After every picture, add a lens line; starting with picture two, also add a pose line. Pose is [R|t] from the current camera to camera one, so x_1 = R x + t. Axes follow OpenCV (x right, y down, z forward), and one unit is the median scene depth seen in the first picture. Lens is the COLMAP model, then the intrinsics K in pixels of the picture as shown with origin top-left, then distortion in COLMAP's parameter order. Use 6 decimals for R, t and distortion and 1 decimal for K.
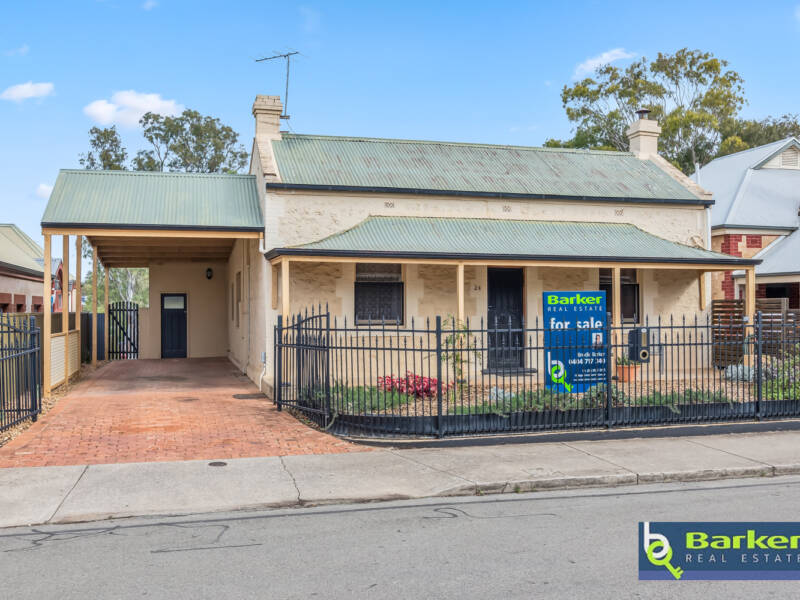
lens RADIAL K [[701.5, 0, 400.0], [0, 701.5, 300.0], [0, 0, 1]] dist [-0.004129, -0.003805]
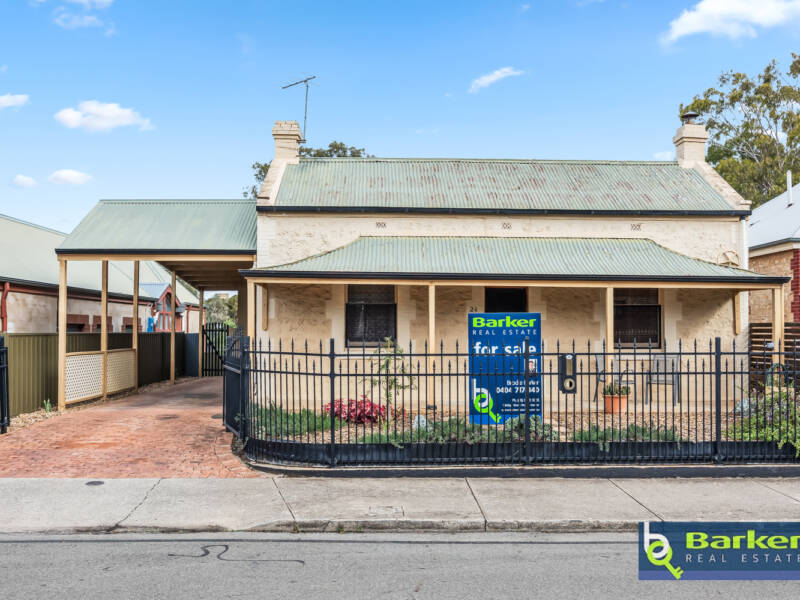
lens RADIAL K [[687.8, 0, 399.8], [0, 687.8, 318.4], [0, 0, 1]] dist [-0.004484, -0.002173]
pose [[0.978723, 0.002568, -0.205168, 0.298094], [-0.003586, 0.999983, -0.004590, -0.000854], [0.205153, 0.005228, 0.978716, 0.094179]]
